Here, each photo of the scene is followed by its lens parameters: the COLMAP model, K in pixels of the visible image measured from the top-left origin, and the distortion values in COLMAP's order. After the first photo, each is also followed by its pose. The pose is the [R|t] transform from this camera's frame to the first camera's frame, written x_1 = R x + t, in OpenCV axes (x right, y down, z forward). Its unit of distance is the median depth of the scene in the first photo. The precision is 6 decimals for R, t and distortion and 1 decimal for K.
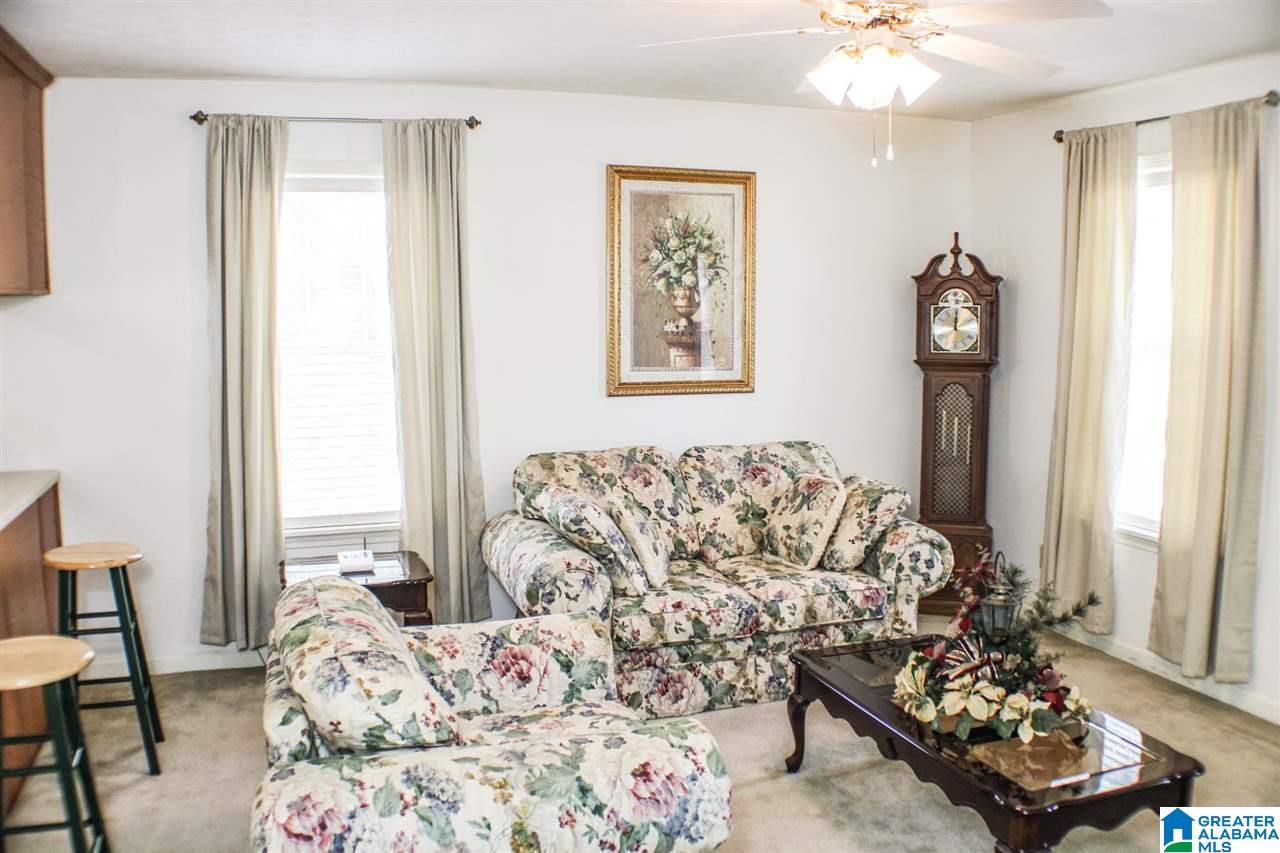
lens RADIAL K [[1078.8, 0, 640.0], [0, 1078.8, 426.5], [0, 0, 1]] dist [-0.179557, 0.058191]
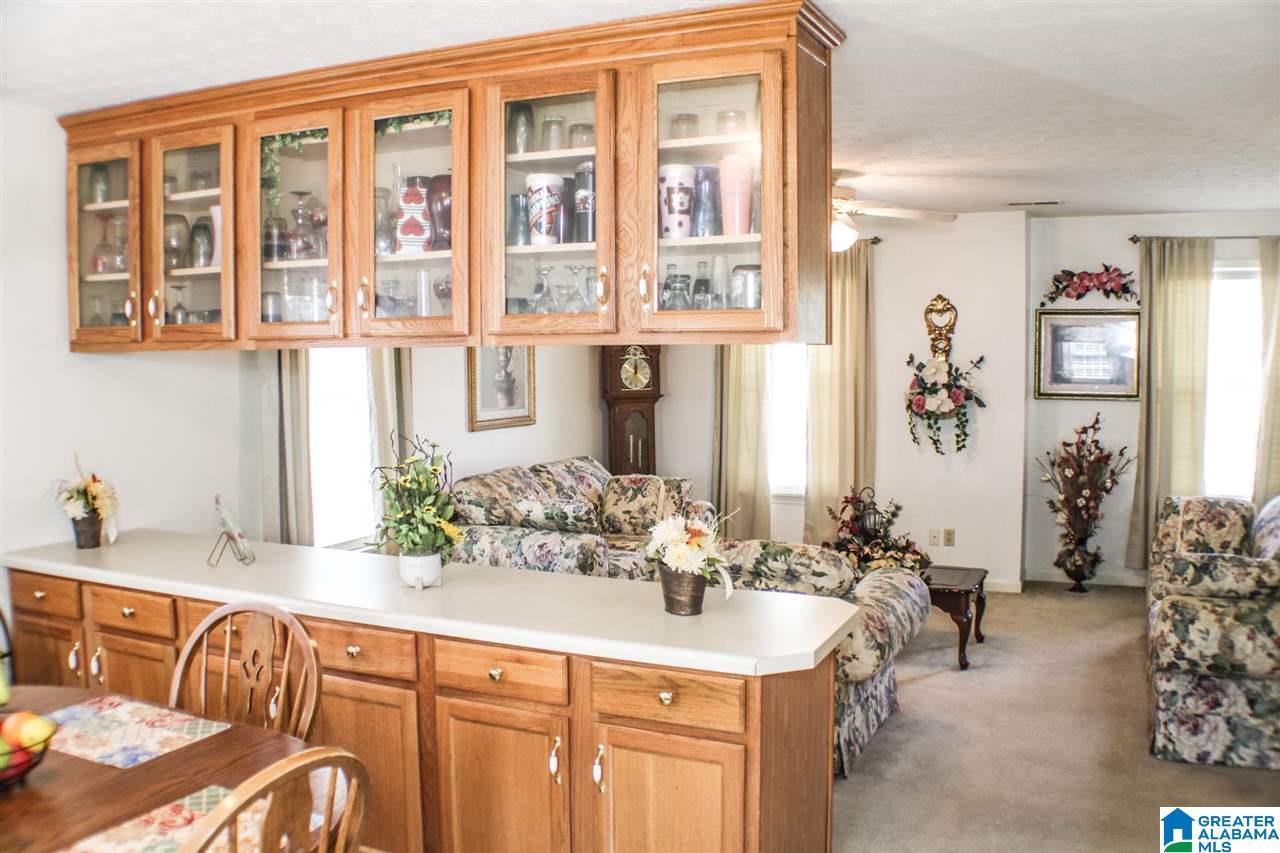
lens RADIAL K [[1114.6, 0, 640.0], [0, 1114.6, 426.5], [0, 0, 1]] dist [-0.198479, 0.085255]
pose [[0.698609, -0.051582, 0.713642, -0.947593], [0.086219, 0.996199, -0.012397, -0.000597], [-0.710290, 0.070190, 0.700401, -0.072080]]
